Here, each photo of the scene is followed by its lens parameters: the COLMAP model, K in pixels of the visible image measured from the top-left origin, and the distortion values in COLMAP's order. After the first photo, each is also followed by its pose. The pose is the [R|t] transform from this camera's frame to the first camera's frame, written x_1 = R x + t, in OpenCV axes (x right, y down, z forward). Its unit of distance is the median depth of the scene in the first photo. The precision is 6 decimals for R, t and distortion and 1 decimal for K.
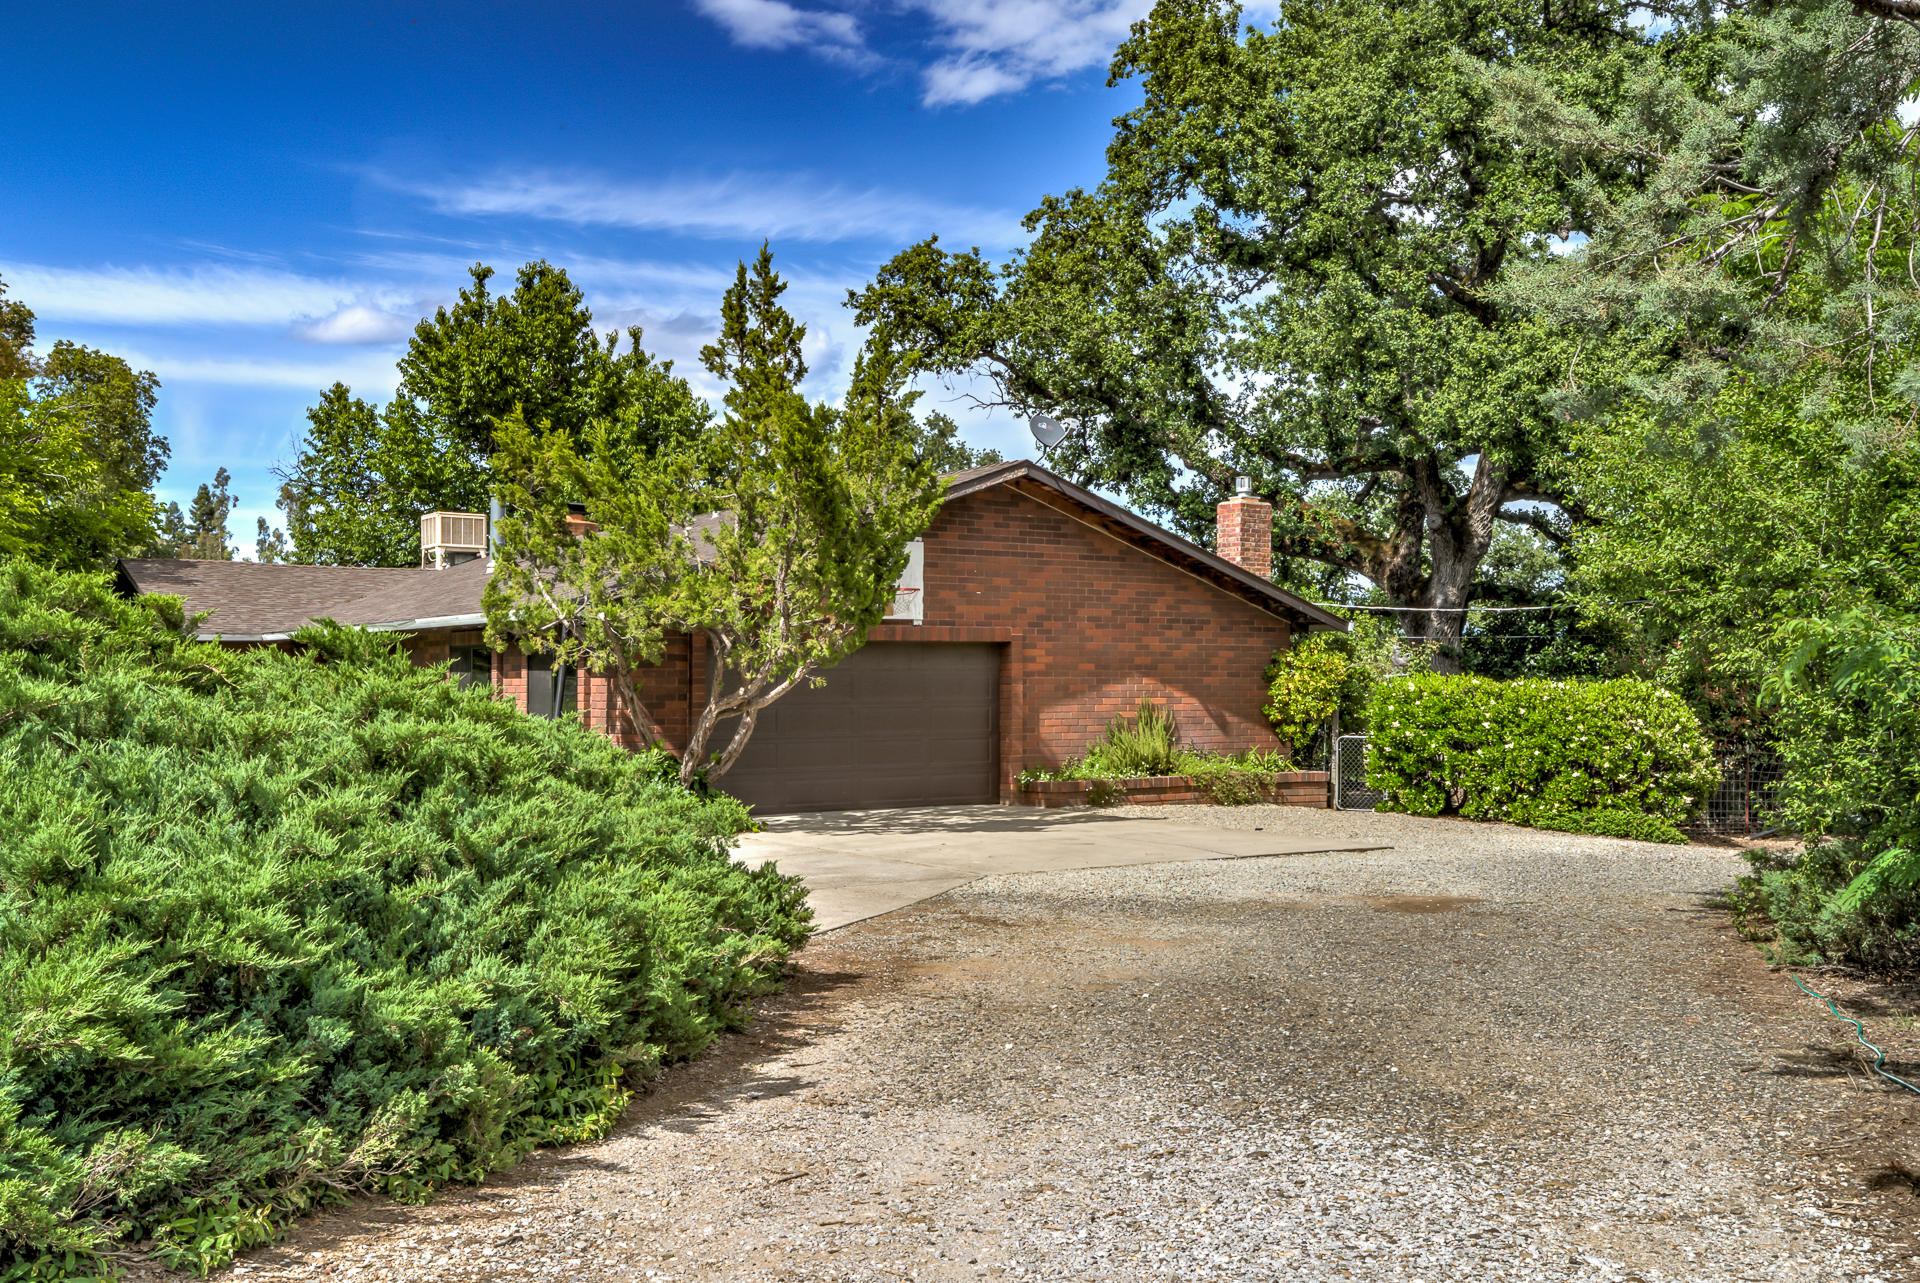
lens RADIAL K [[1945.3, 0, 959.2], [0, 1945.3, 646.0], [0, 0, 1]] dist [-0.001597, 0.000000]
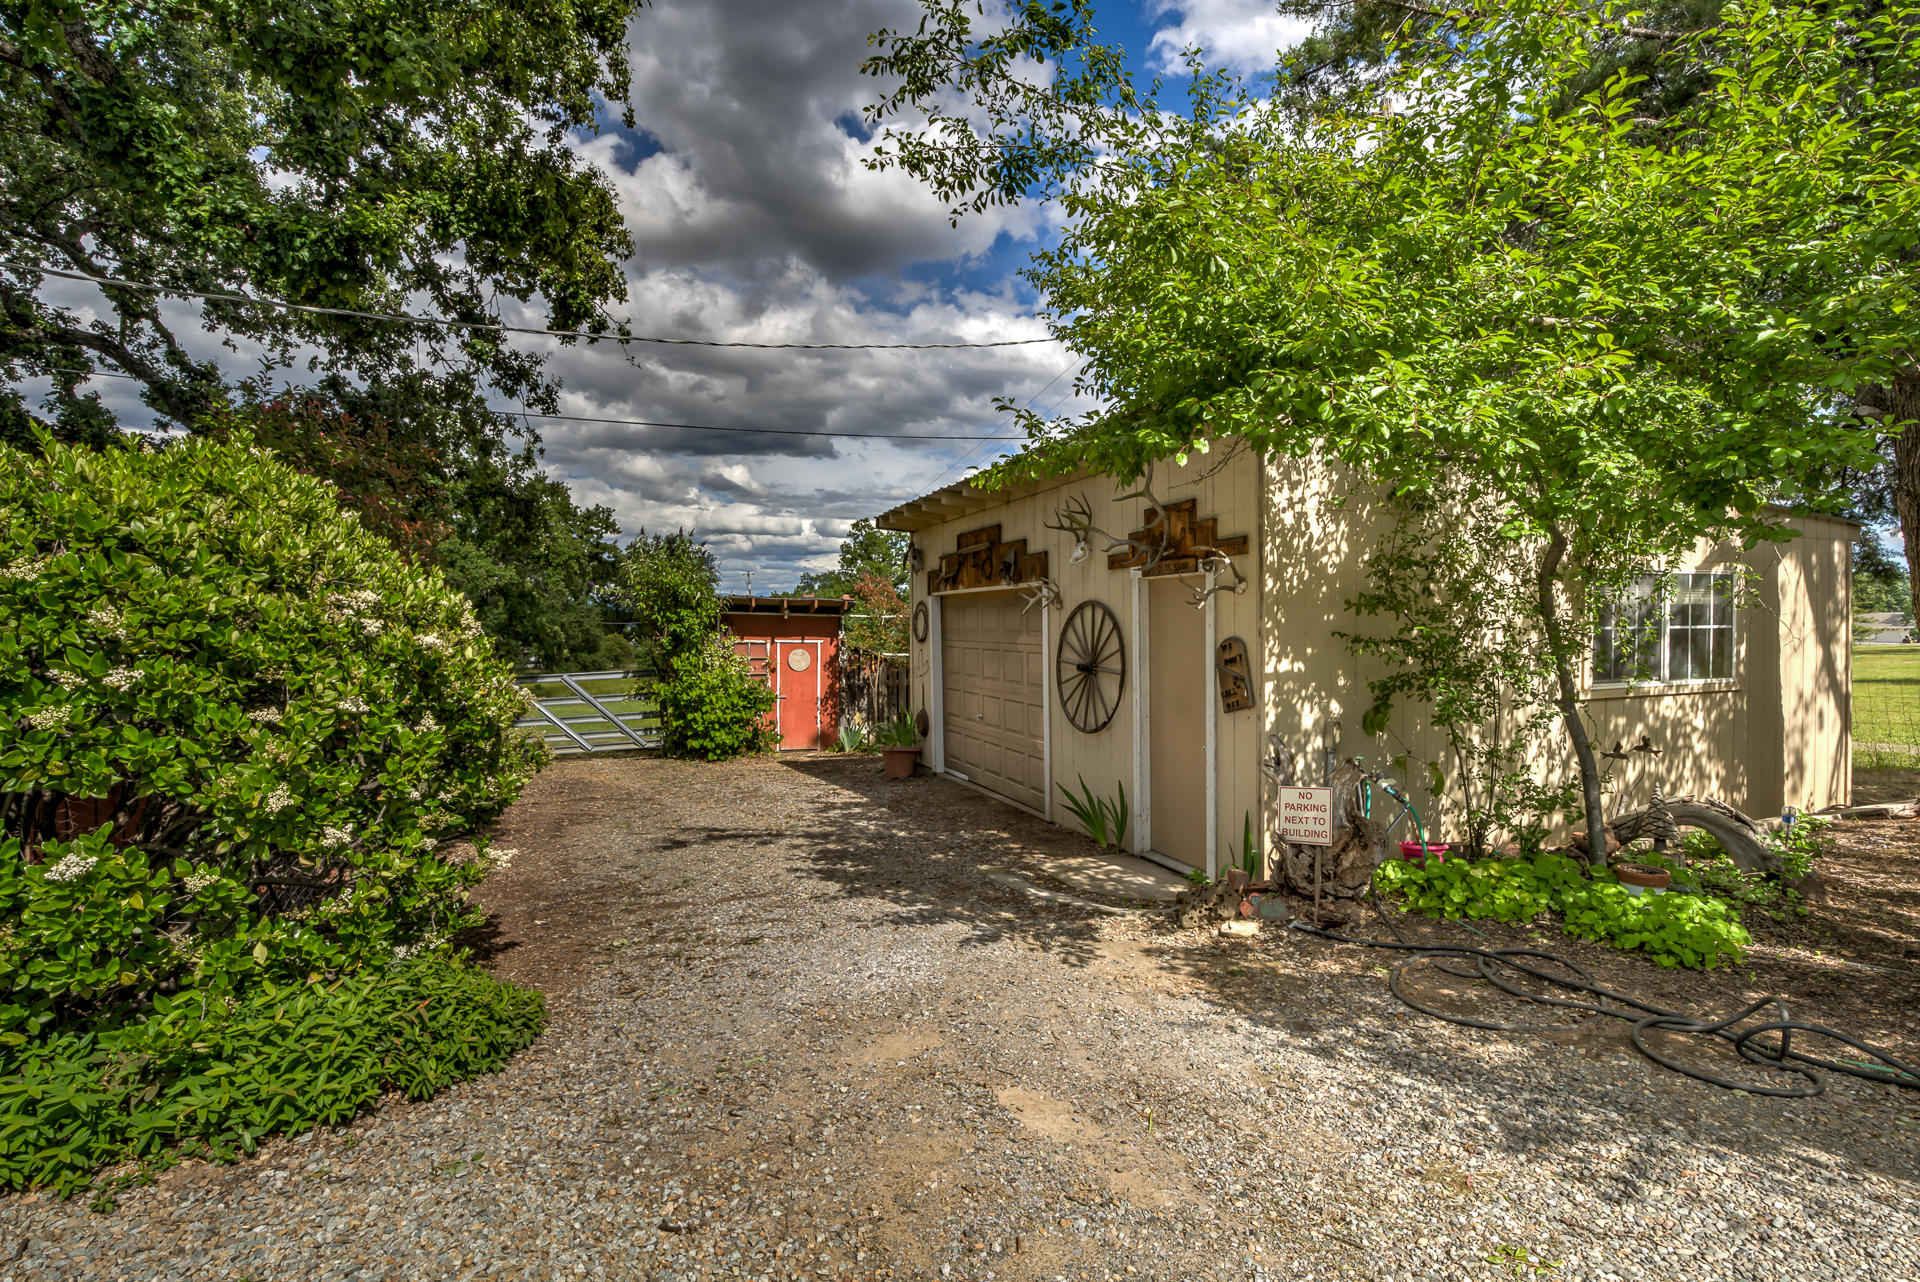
lens RADIAL K [[911.1, 0, 968.4], [0, 911.1, 648.9], [0, 0, 1]] dist [-0.024193, 0.004483]
pose [[0.266991, -0.020238, 0.963486, 0.241748], [-0.015421, 0.999562, 0.025269, 0.038795], [-0.963576, -0.021605, 0.266562, 0.839827]]
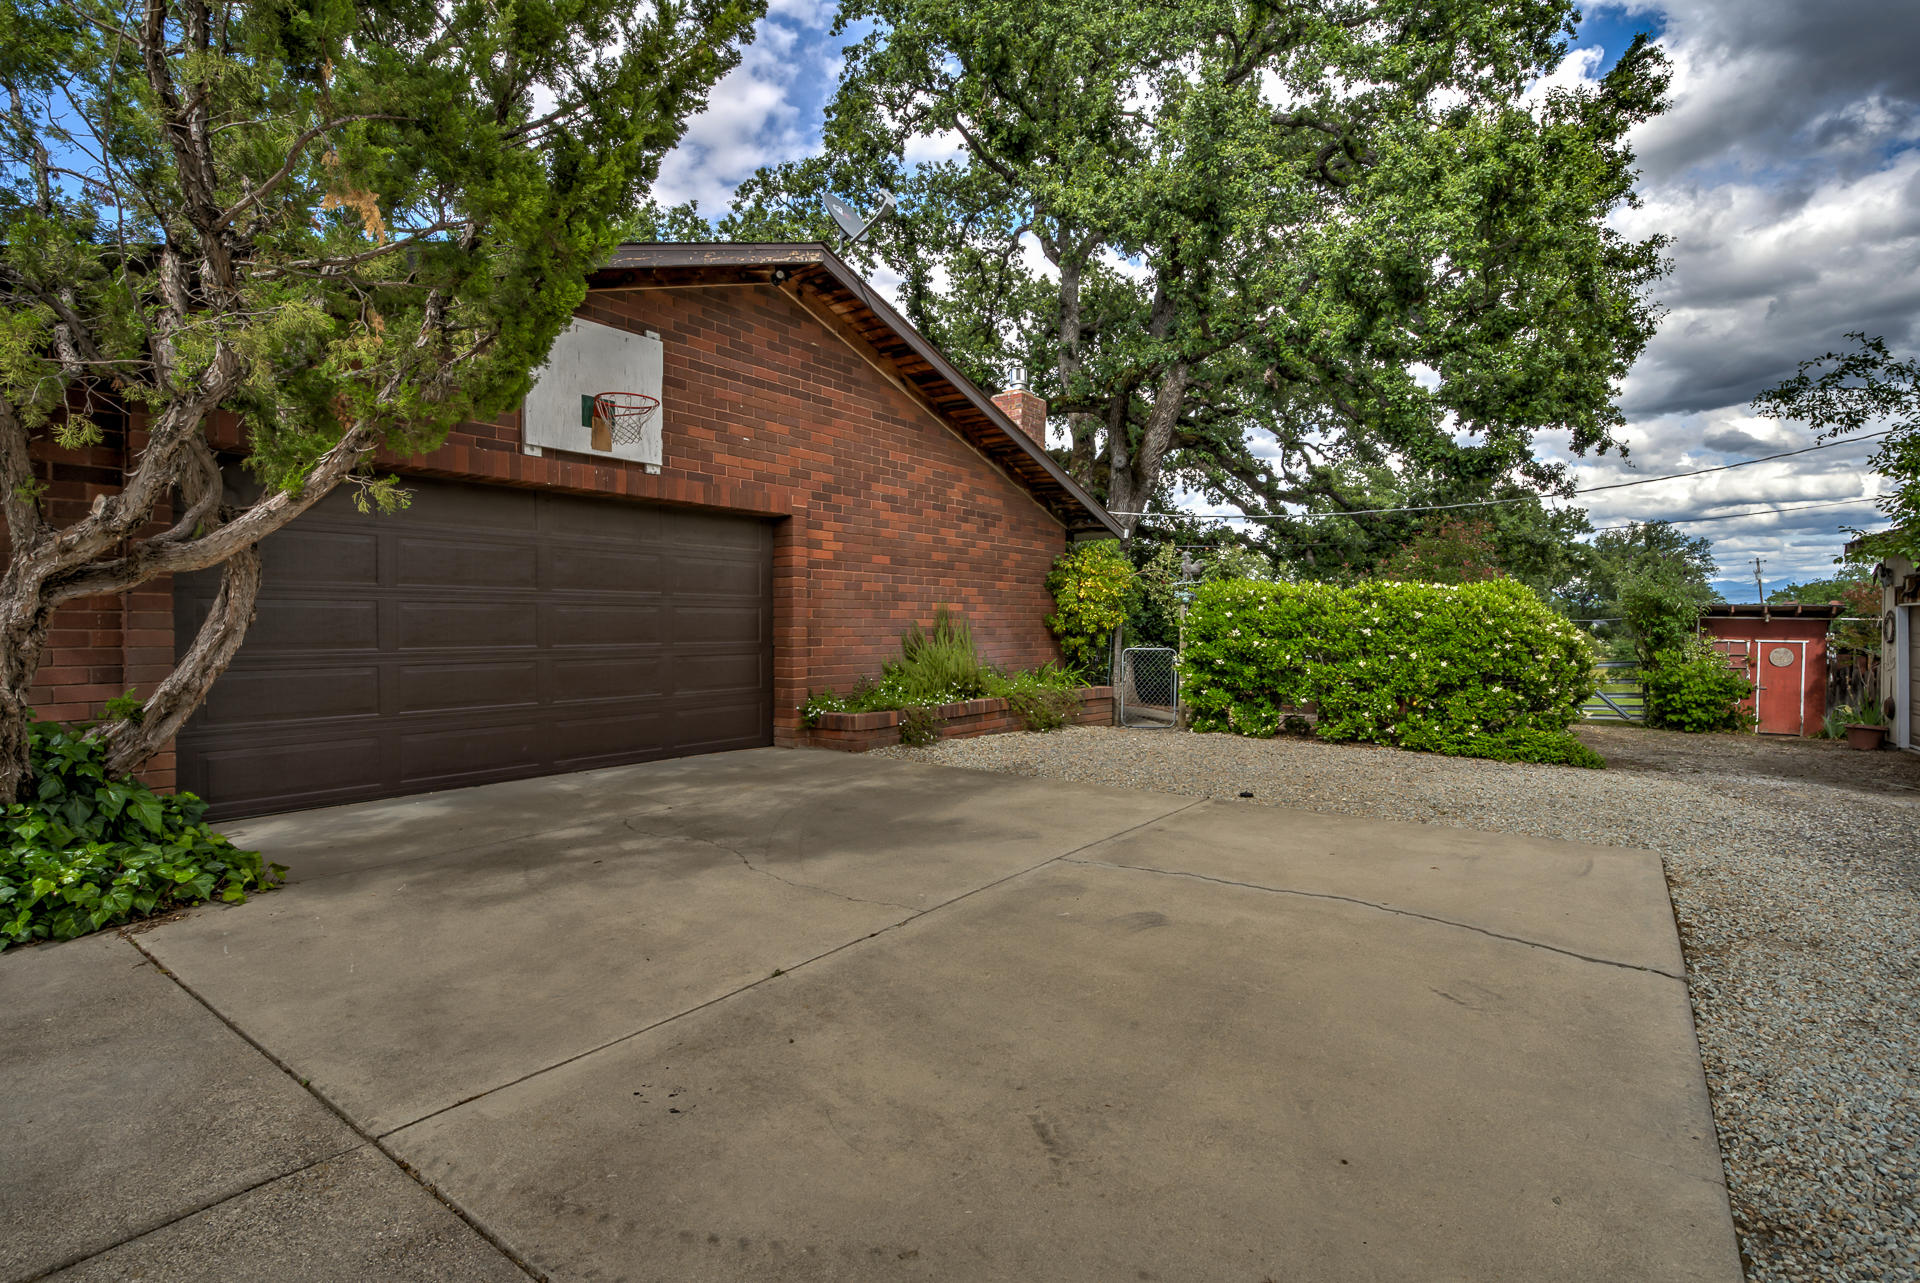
lens RADIAL K [[911.1, 0, 970.8], [0, 911.1, 644.9], [0, 0, 1]] dist [-0.024193, 0.004483]
pose [[0.942999, -0.006991, 0.332723, -0.021690], [-0.005096, 0.999359, 0.035440, 0.032446], [-0.332757, -0.035116, 0.942358, 0.669504]]
